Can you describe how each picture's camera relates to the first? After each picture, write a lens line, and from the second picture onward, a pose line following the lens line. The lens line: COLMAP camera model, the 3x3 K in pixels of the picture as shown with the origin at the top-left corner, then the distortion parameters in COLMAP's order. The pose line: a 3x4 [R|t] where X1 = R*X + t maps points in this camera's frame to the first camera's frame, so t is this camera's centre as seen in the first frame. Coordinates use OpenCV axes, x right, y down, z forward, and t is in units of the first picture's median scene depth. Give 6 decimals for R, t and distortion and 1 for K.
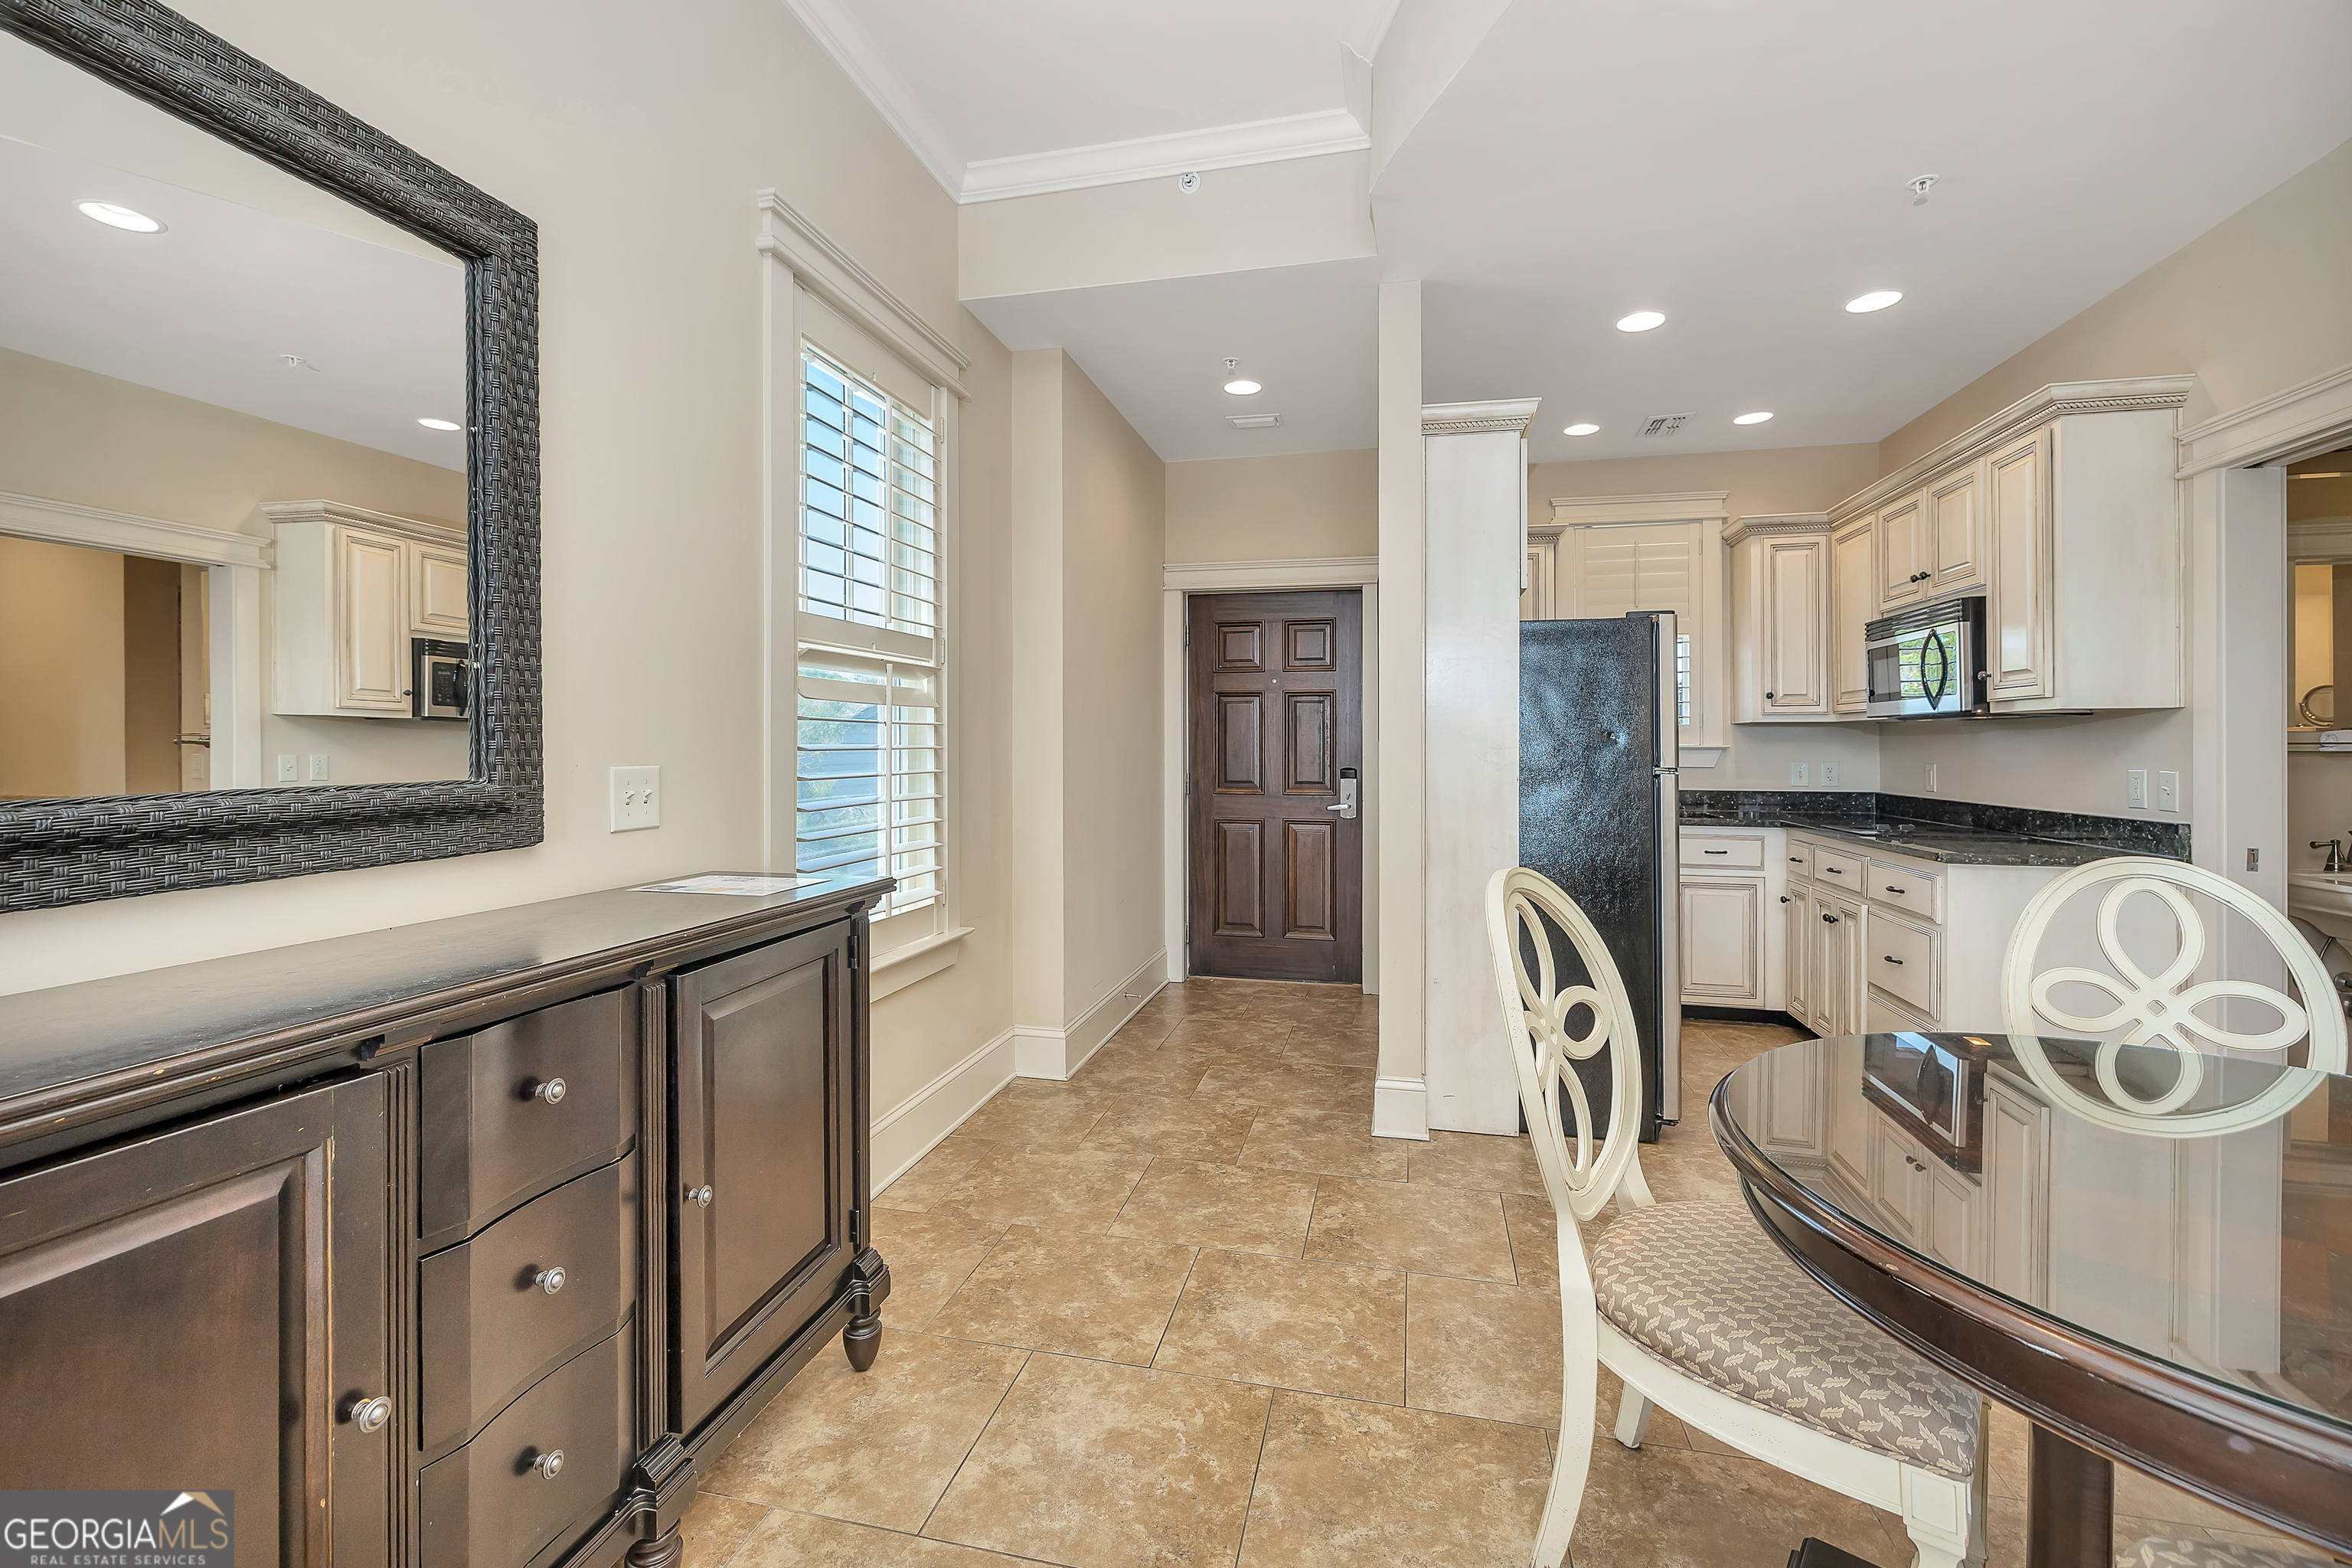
lens RADIAL K [[977.3, 0, 1243.5], [0, 977.3, 739.4], [0, 0, 1]] dist [0.001653, 0.000150]
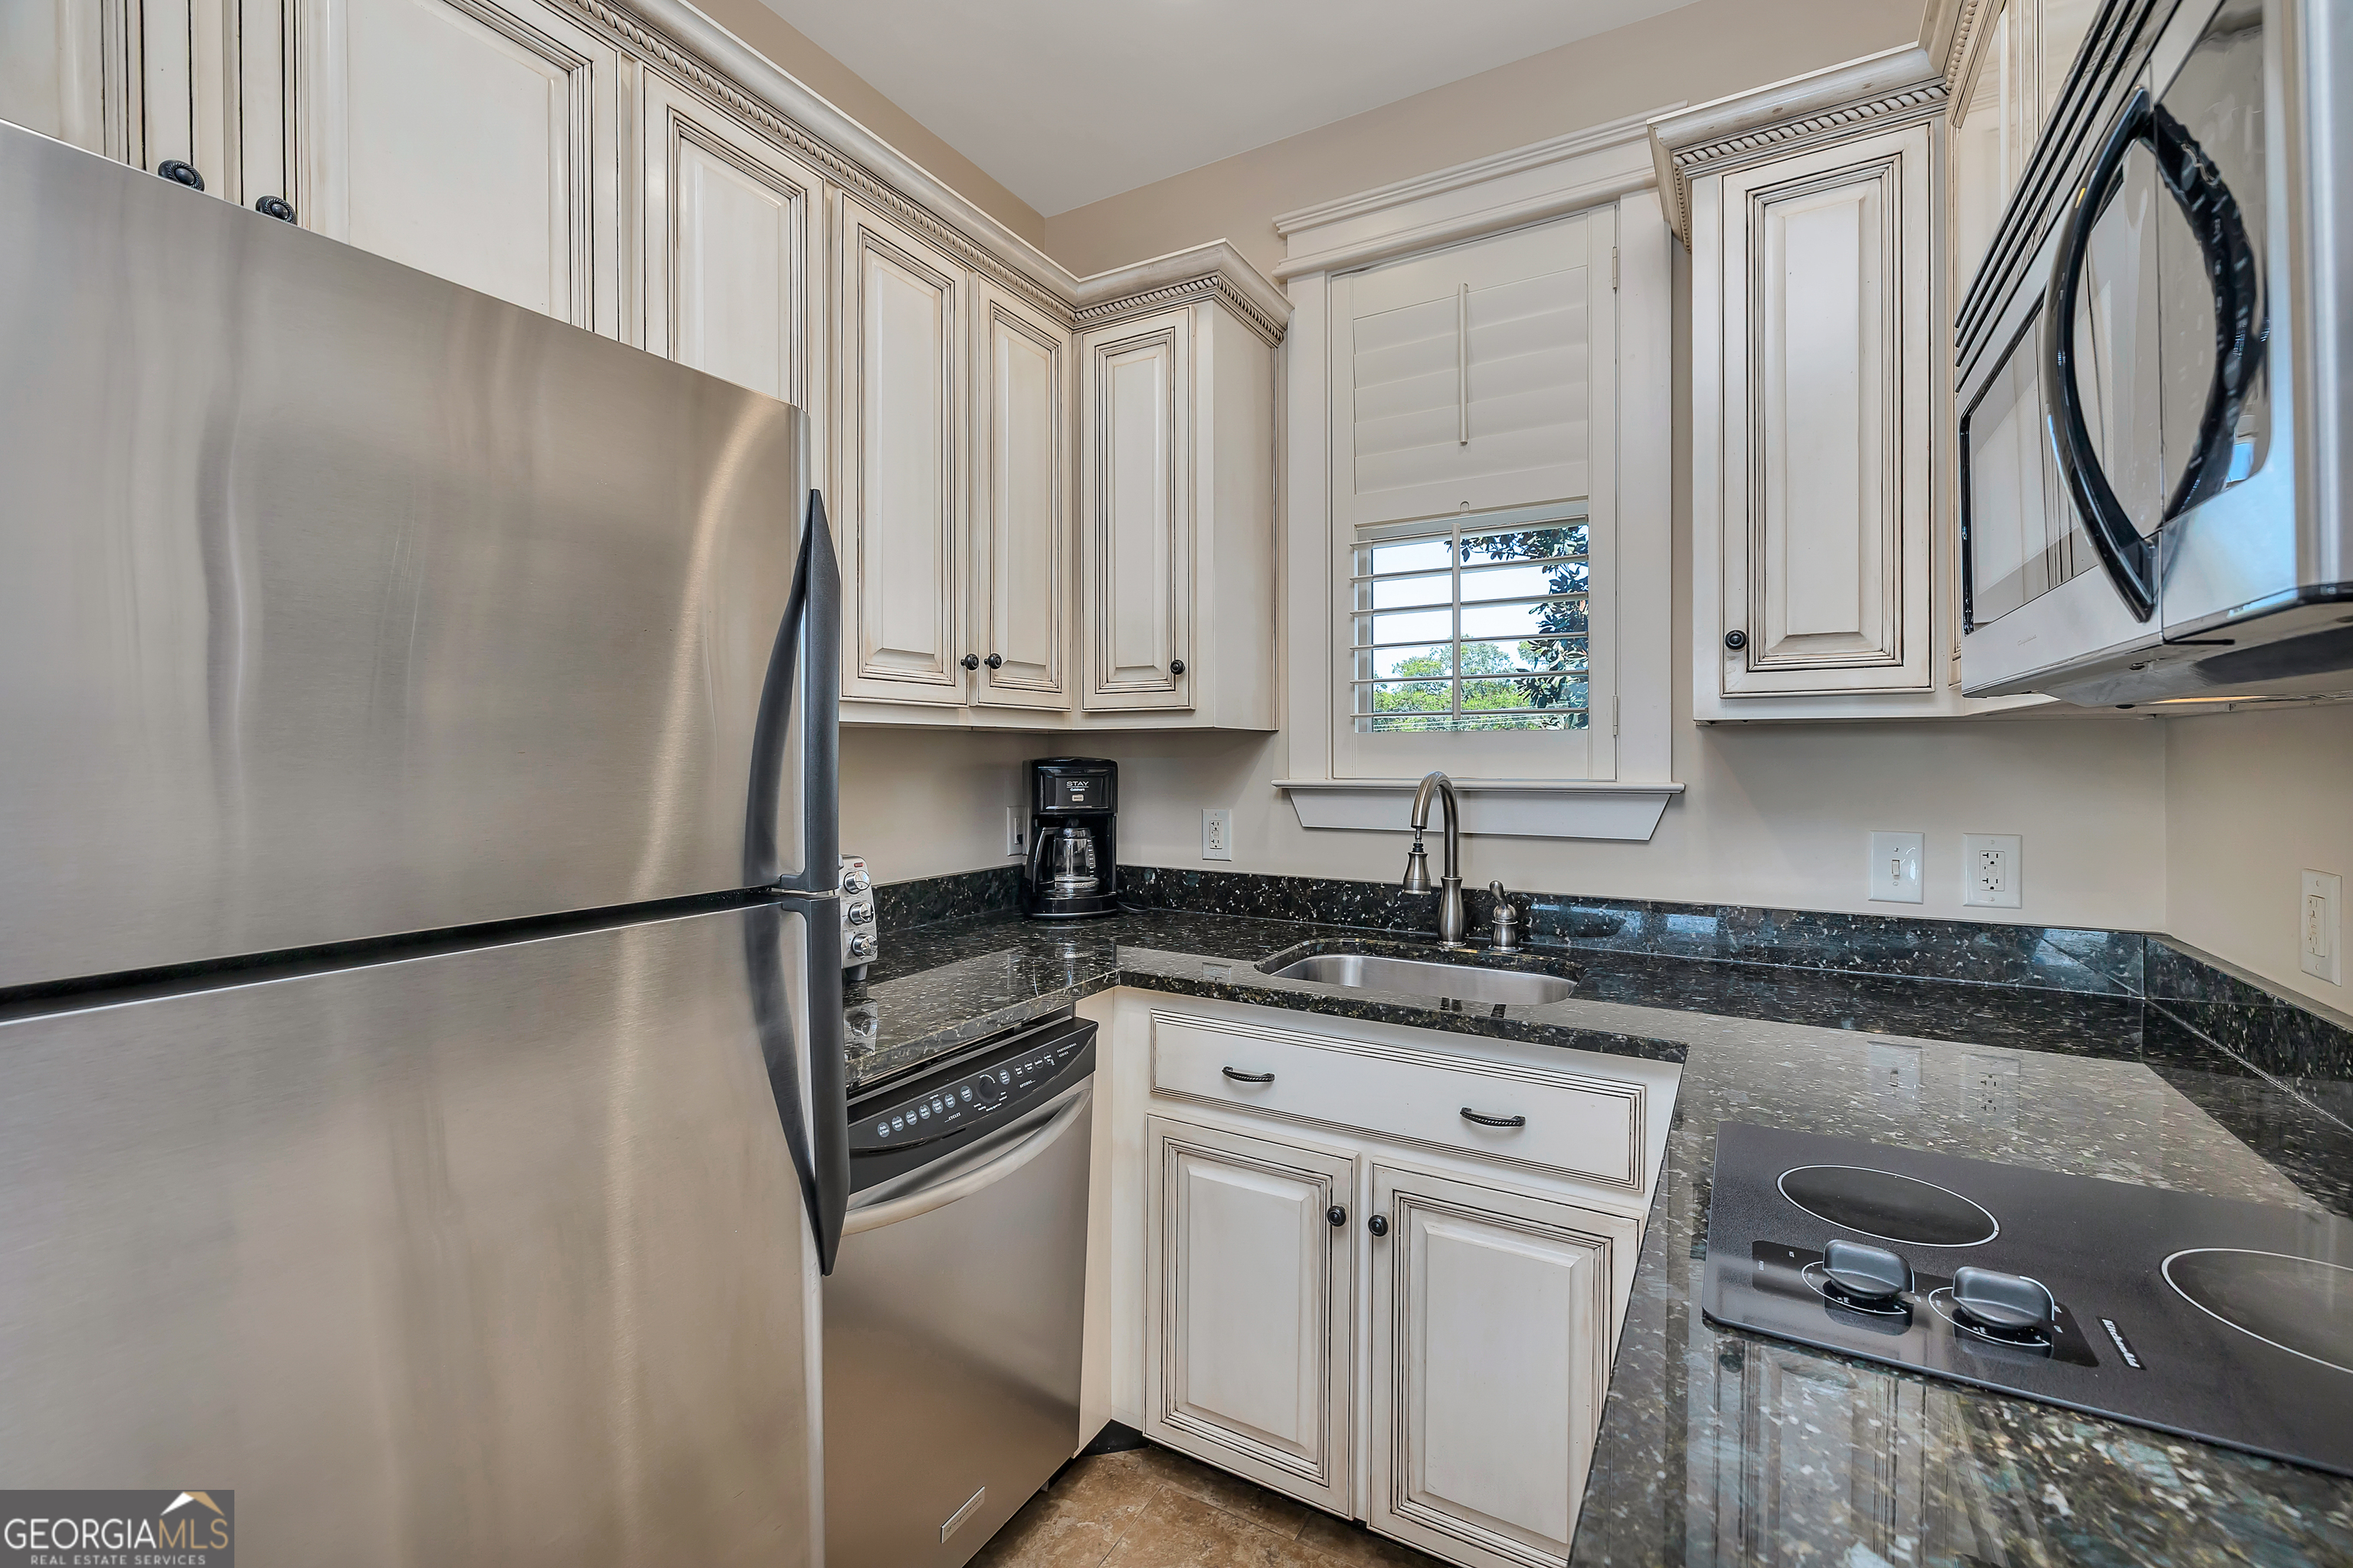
lens RADIAL K [[942.8, 0, 1298.2], [0, 942.8, 756.1], [0, 0, 1]] dist [-0.000604, -0.000066]
pose [[0.953312, -0.002796, -0.301974, 0.491250], [0.005695, 0.999946, 0.008720, -0.009150], [0.301933, -0.010033, 0.953276, 0.645146]]
